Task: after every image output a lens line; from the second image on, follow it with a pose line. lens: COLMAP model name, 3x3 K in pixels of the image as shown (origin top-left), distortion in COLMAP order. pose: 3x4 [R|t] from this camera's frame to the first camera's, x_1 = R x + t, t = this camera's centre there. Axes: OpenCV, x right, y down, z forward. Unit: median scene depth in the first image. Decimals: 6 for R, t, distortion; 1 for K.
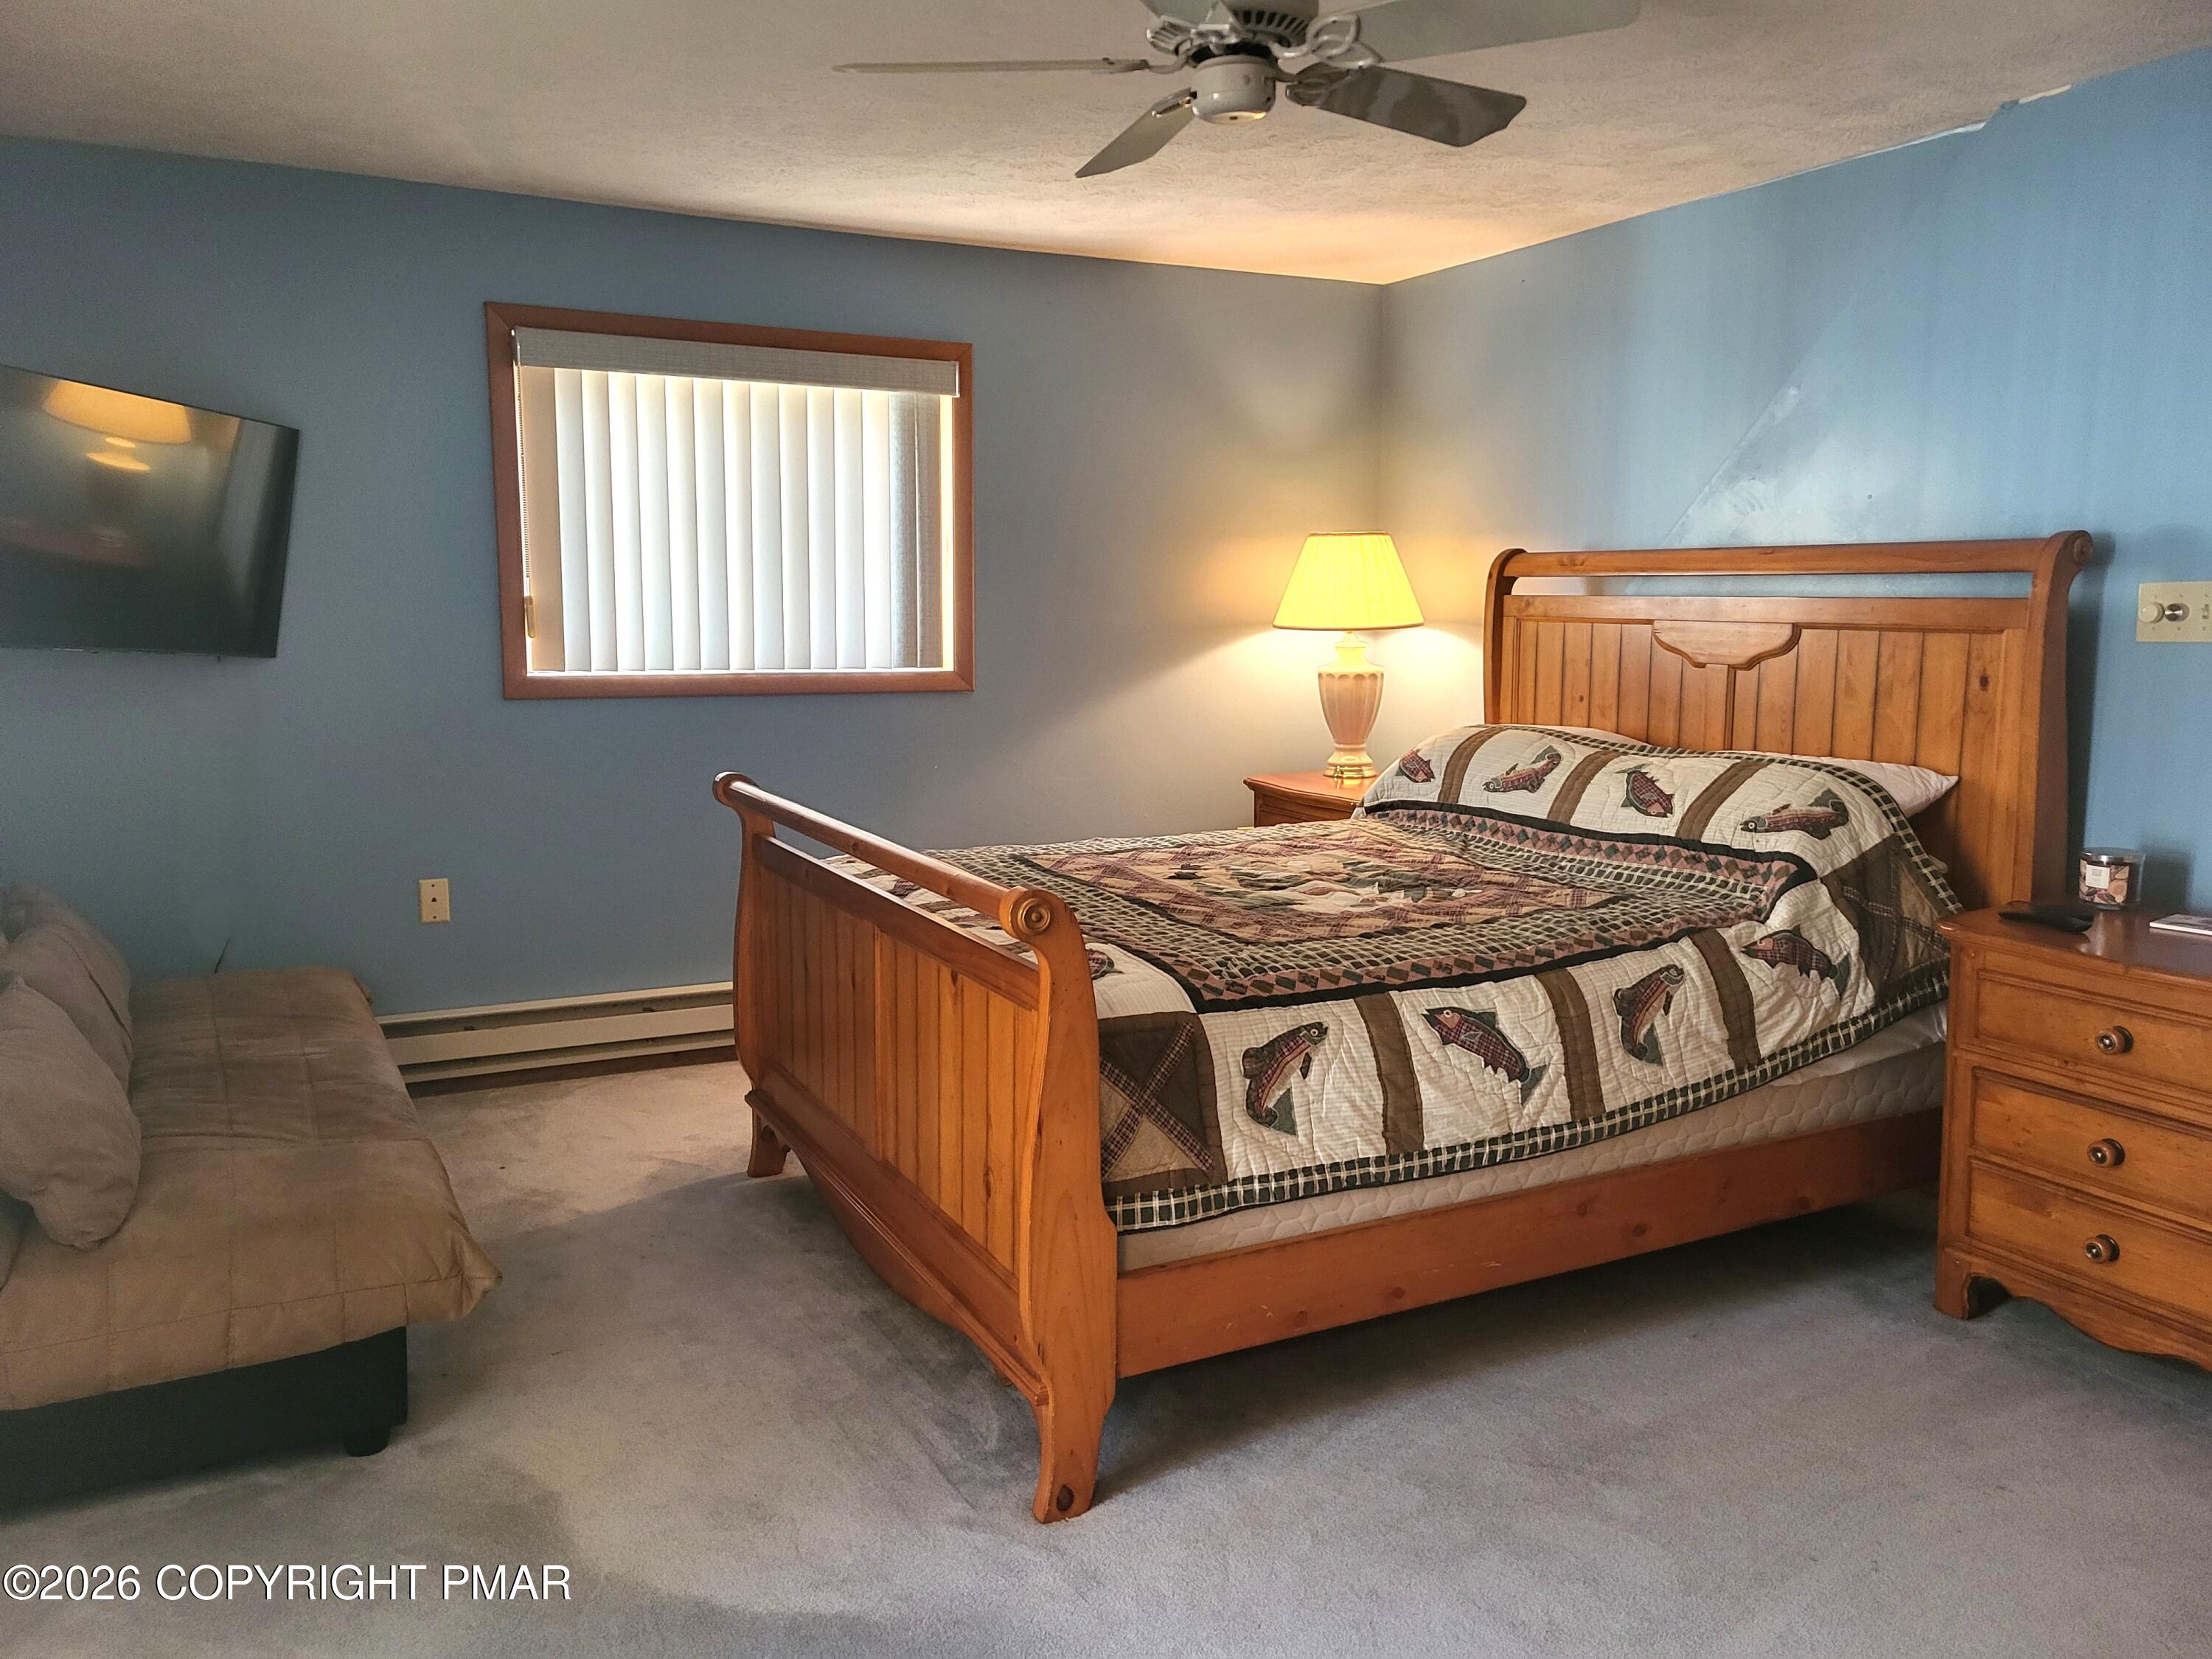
lens RADIAL K [[1677.4, 0, 1106.0], [0, 1677.4, 829.5], [0, 0, 1]] dist [0.034498, -0.003474]
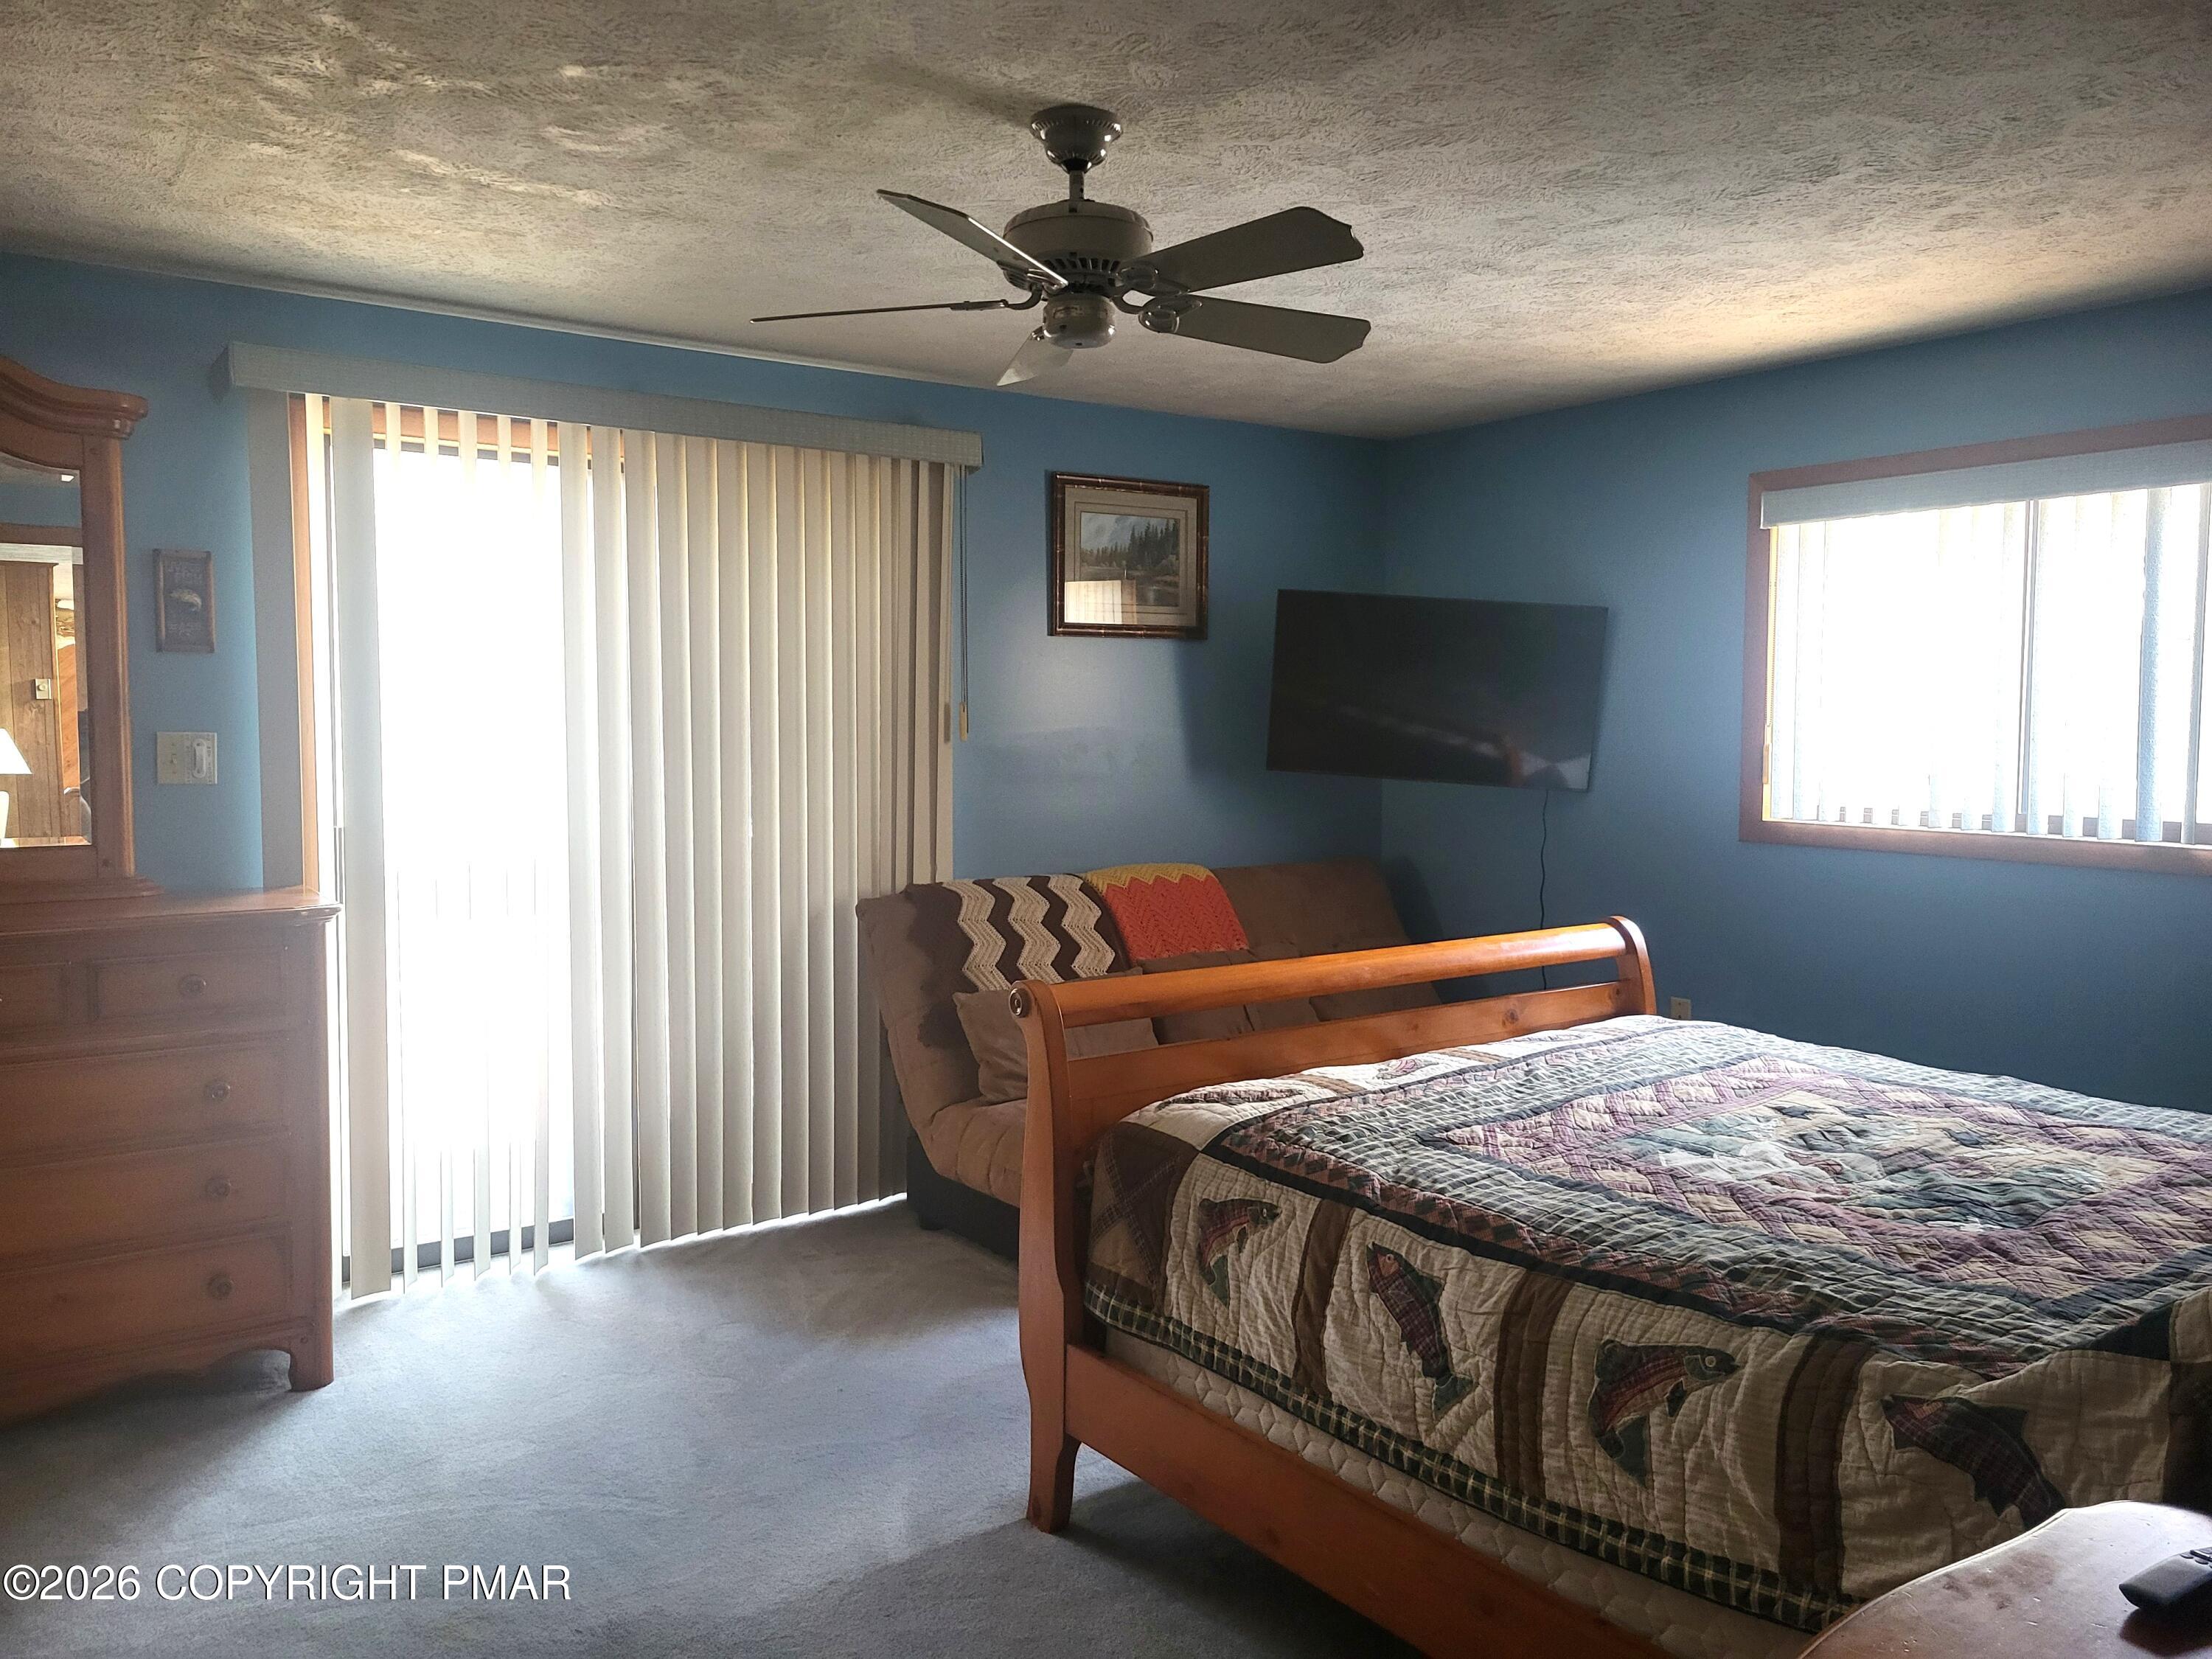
lens RADIAL K [[1677.4, 0, 1106.0], [0, 1677.4, 829.5], [0, 0, 1]] dist [0.034498, -0.003474]
pose [[0.140738, 0.061863, -0.988112, 0.963439], [-0.139680, 0.989304, 0.042043, -0.110993], [0.980144, 0.132102, 0.147873, 0.698670]]
